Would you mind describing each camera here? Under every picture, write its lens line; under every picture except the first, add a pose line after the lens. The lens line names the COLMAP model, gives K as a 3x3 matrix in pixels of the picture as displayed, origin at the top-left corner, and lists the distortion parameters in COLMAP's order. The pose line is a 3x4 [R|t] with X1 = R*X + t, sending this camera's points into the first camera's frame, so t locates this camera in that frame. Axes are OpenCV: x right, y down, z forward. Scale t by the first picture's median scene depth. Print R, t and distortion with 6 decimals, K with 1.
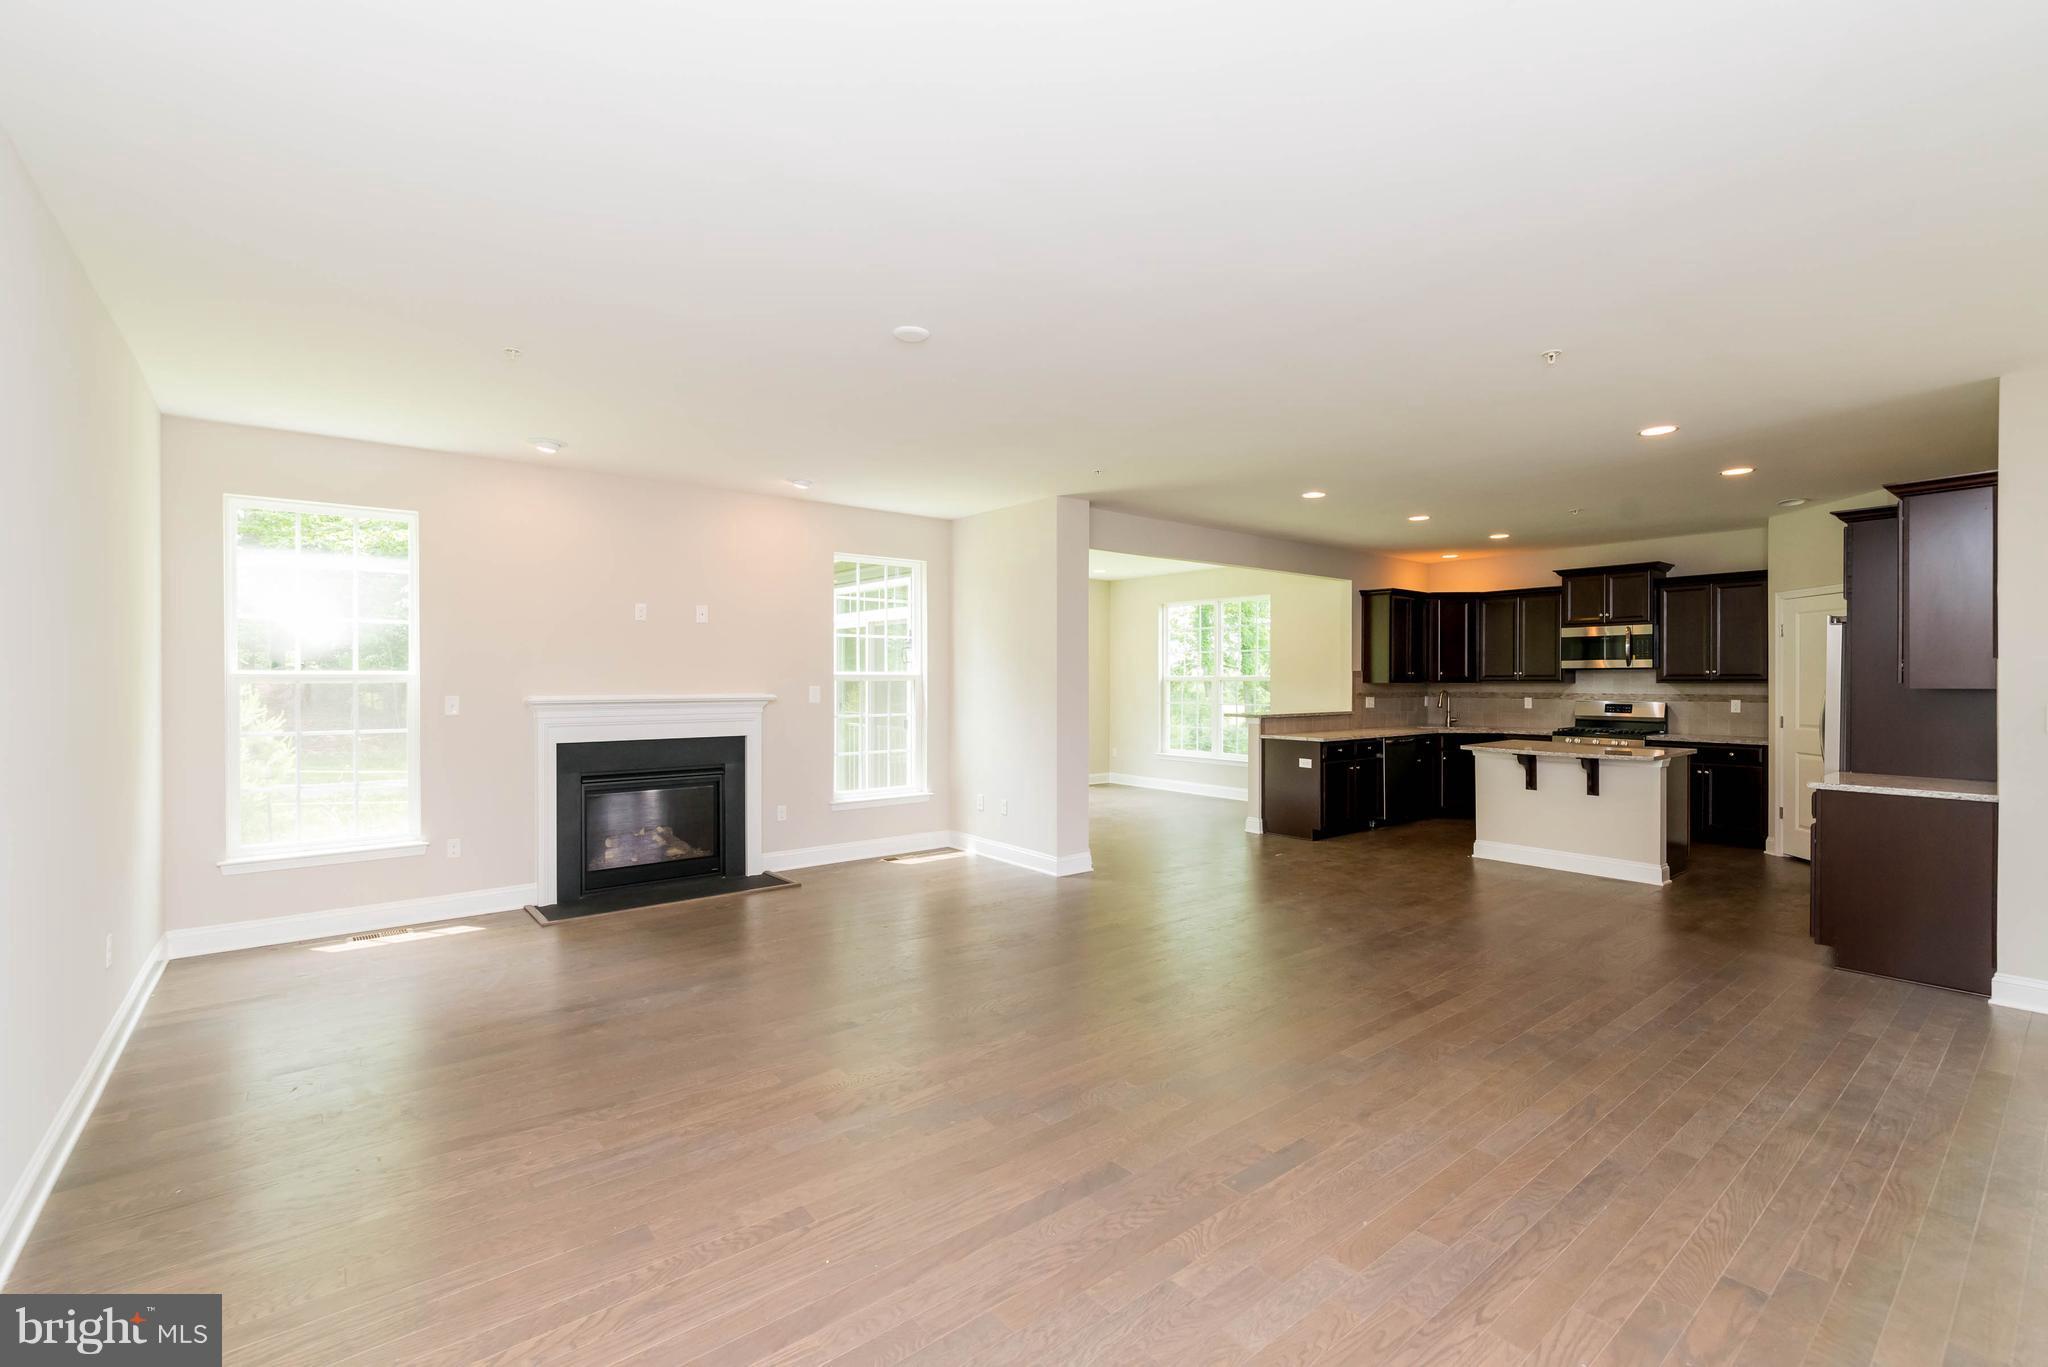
lens RADIAL K [[889.4, 0, 1023.7], [0, 889.4, 683.4], [0, 0, 1]] dist [0.029862, 0.000438]
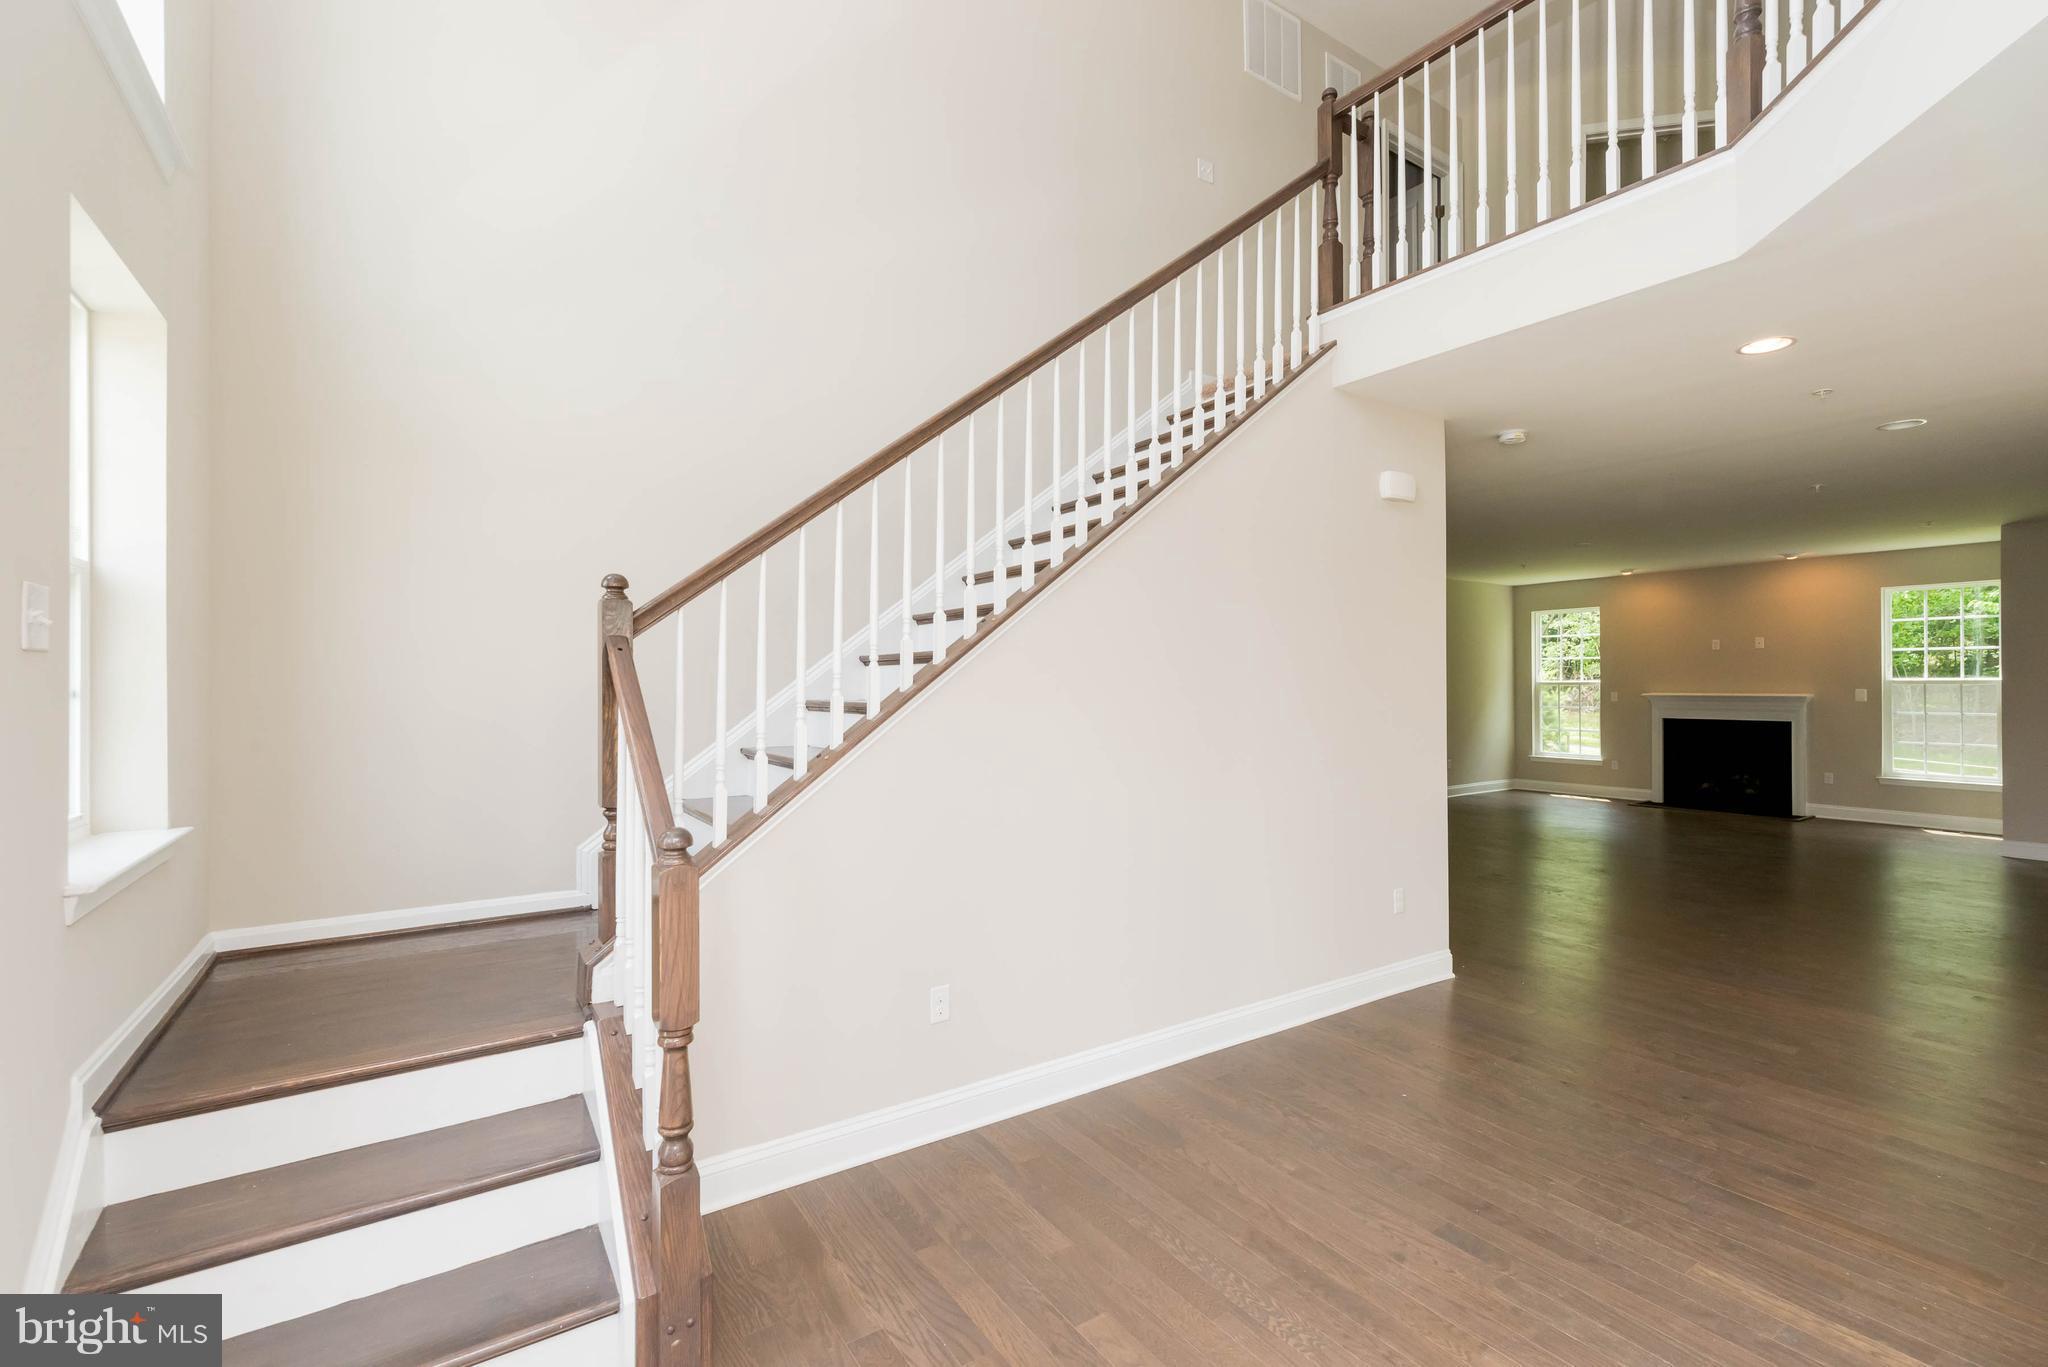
lens RADIAL K [[889.4, 0, 1023.9], [0, 889.4, 681.3], [0, 0, 1]] dist [0.029862, 0.000438]
pose [[-0.091239, -0.004334, -0.995820, 1.302246], [-0.004169, 0.999983, -0.003970, 0.002195], [0.995820, 0.003789, -0.091255, -0.145787]]
